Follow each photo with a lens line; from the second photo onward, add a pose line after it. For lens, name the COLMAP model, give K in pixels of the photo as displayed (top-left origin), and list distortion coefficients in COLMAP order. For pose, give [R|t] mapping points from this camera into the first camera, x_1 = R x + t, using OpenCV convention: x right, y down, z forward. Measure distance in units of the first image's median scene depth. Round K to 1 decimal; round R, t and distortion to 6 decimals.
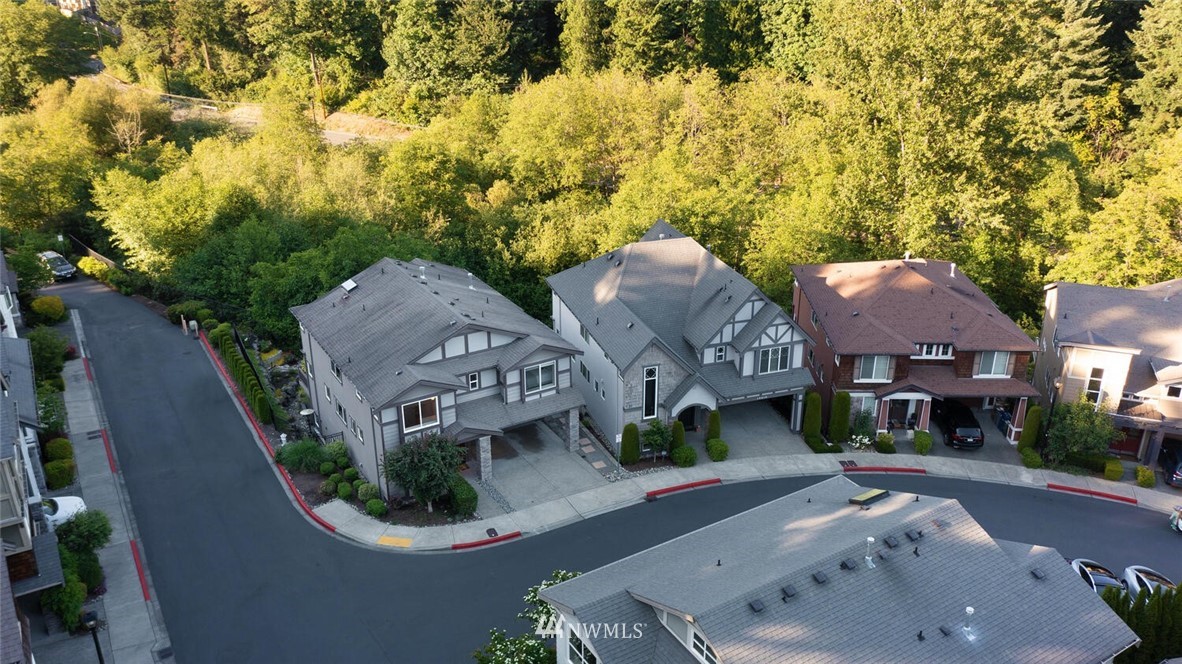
lens RADIAL K [[938.2, 0, 591.1], [0, 938.2, 333.4], [0, 0, 1]] dist [-0.010941, 0.004236]
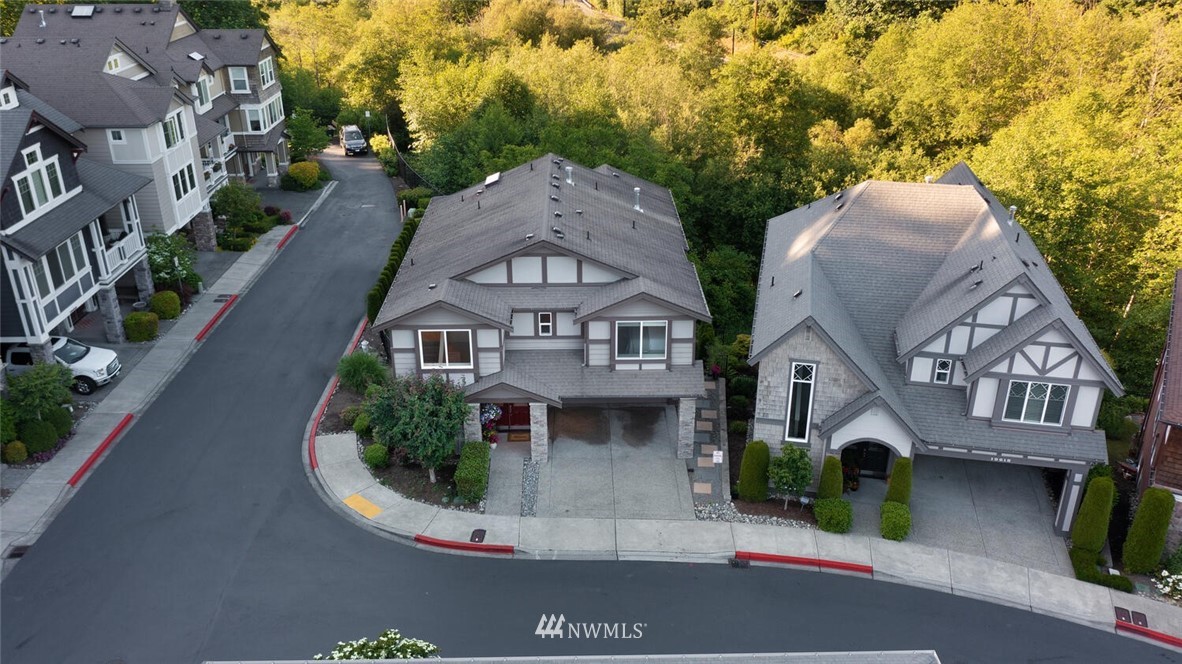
lens RADIAL K [[938.2, 0, 590.9], [0, 938.2, 330.7], [0, 0, 1]] dist [-0.010941, 0.004236]
pose [[0.863290, 0.213657, -0.457254, 0.214622], [-0.198625, 0.976692, 0.081369, -0.007955], [0.463982, 0.020577, 0.885606, 0.356863]]
